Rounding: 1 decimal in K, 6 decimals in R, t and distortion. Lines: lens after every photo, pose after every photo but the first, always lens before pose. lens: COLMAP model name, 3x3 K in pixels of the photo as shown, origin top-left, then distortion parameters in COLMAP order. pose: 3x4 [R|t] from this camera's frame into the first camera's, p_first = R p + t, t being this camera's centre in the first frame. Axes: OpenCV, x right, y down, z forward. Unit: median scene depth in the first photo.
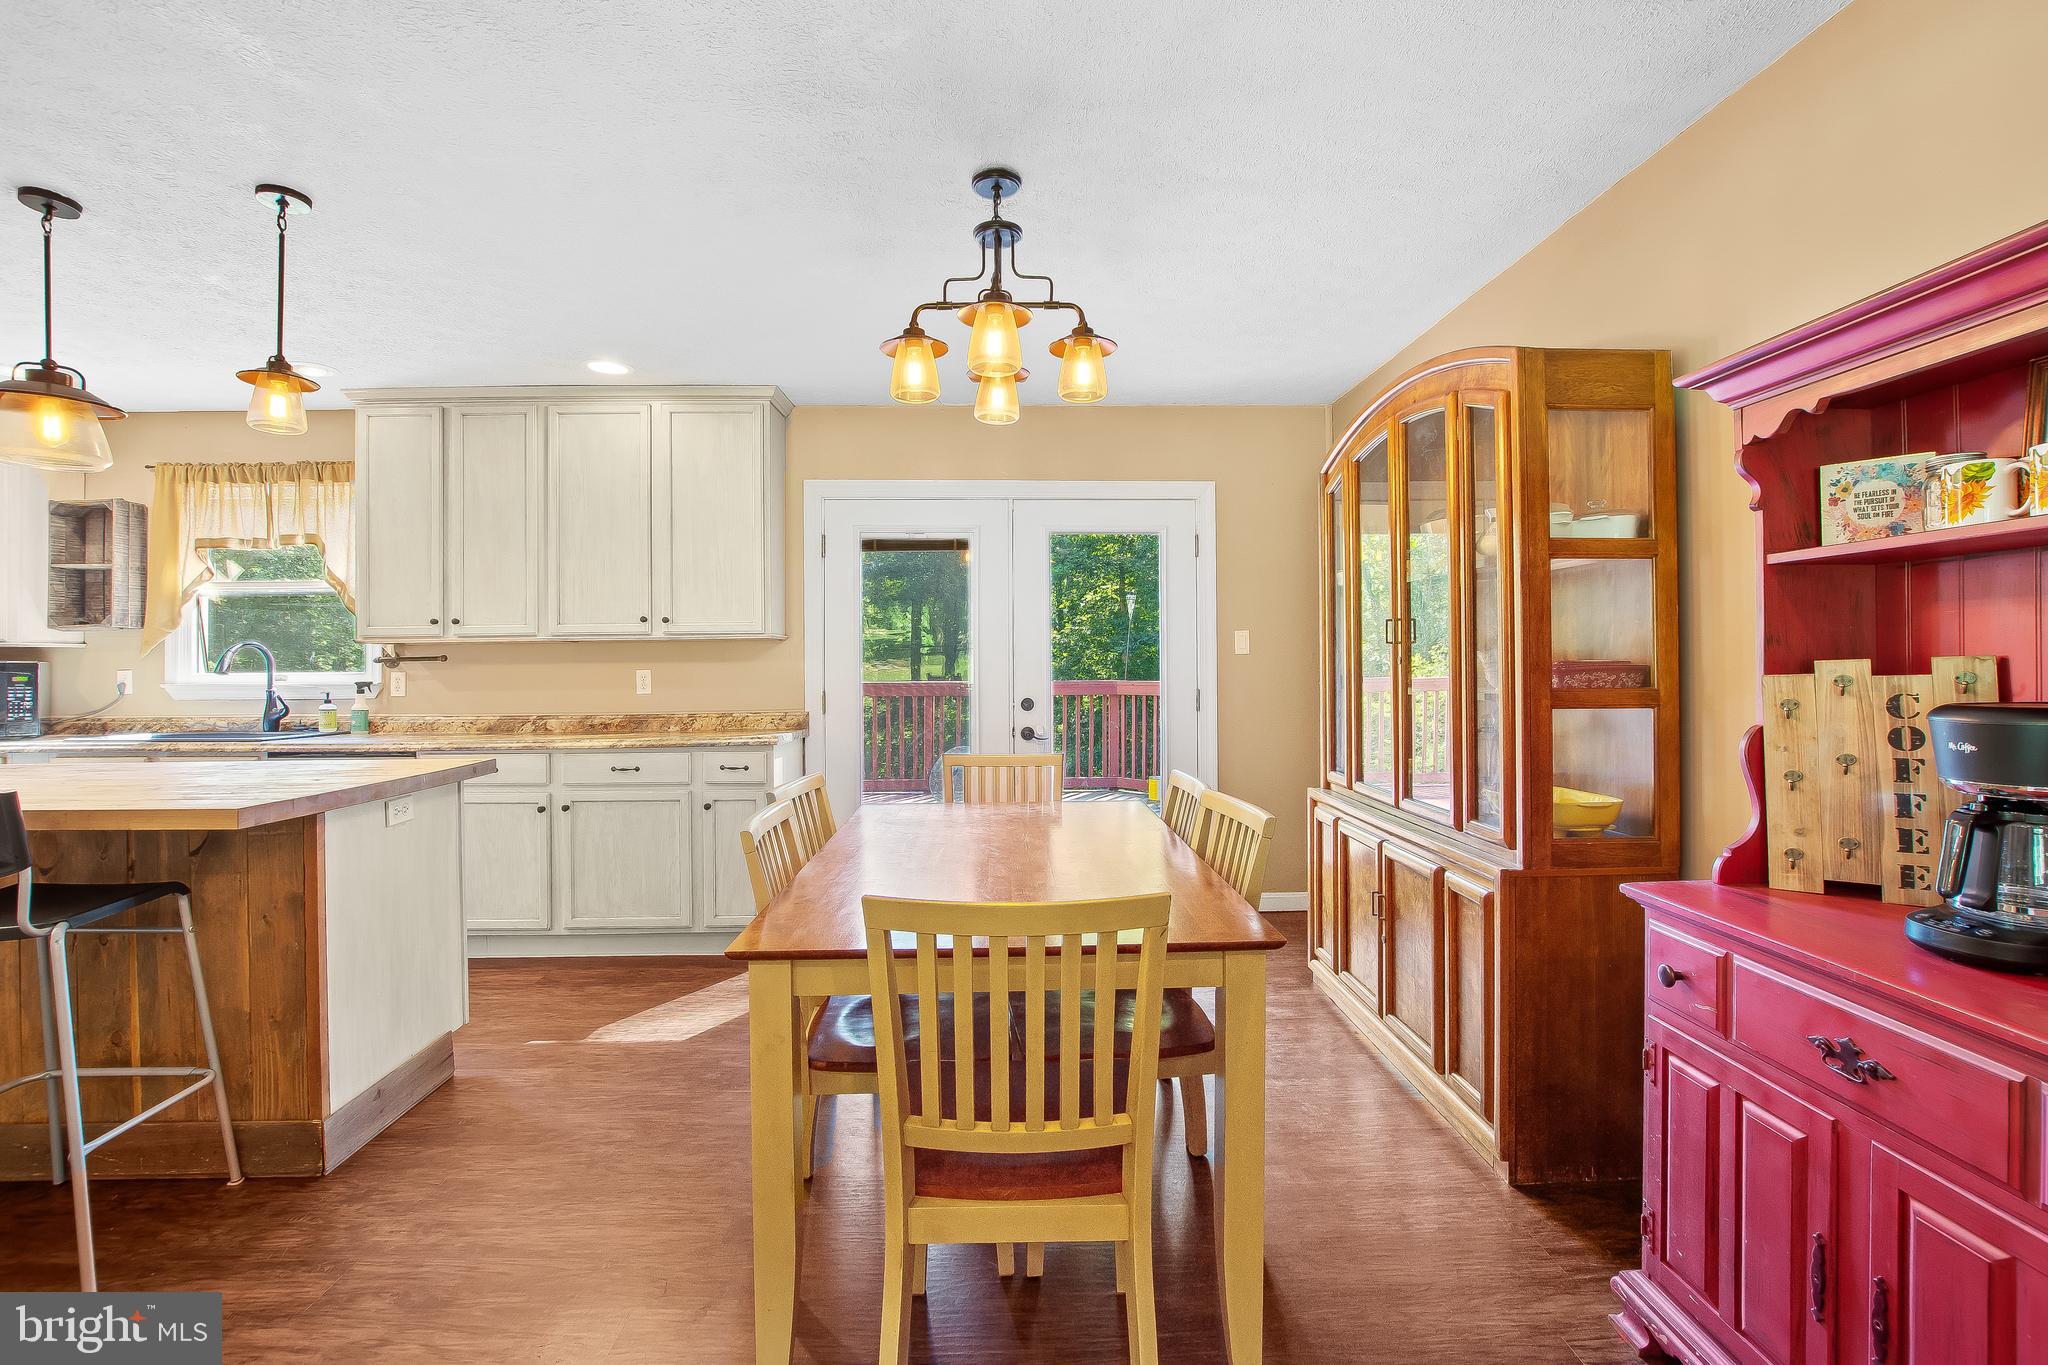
lens RADIAL K [[906.9, 0, 1020.9], [0, 906.9, 669.5], [0, 0, 1]] dist [0.002936, 0.001349]
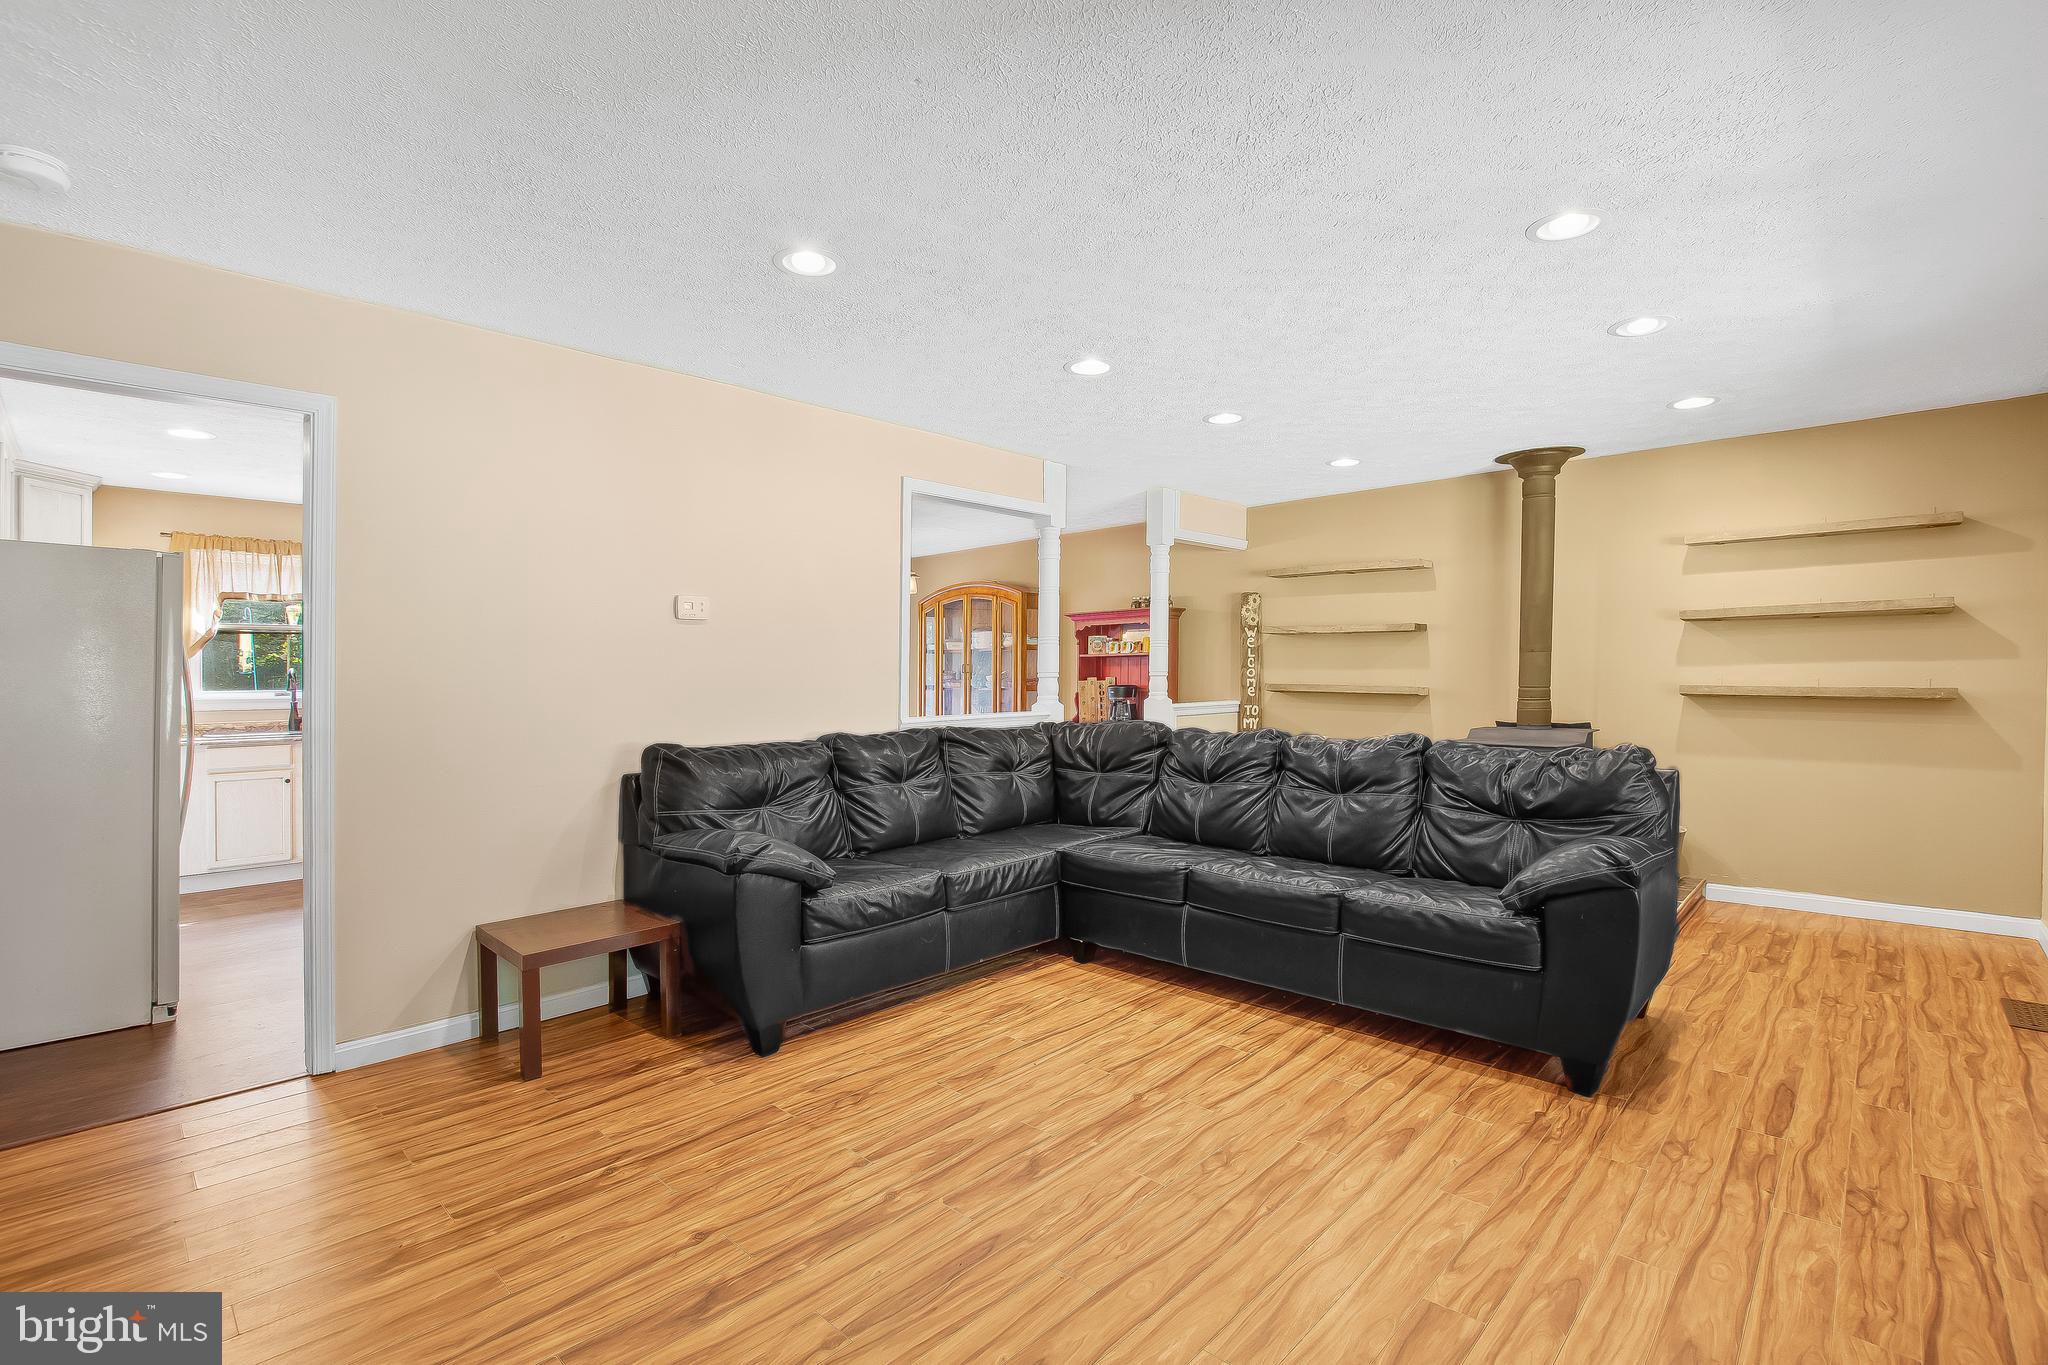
lens RADIAL K [[906.9, 0, 1031.5], [0, 906.9, 678.9], [0, 0, 1]] dist [0.002936, 0.001349]
pose [[0.714010, -0.008264, 0.700087, -2.718792], [0.008542, 0.999959, 0.003092, -0.020020], [-0.700083, 0.003773, 0.714051, -2.233554]]
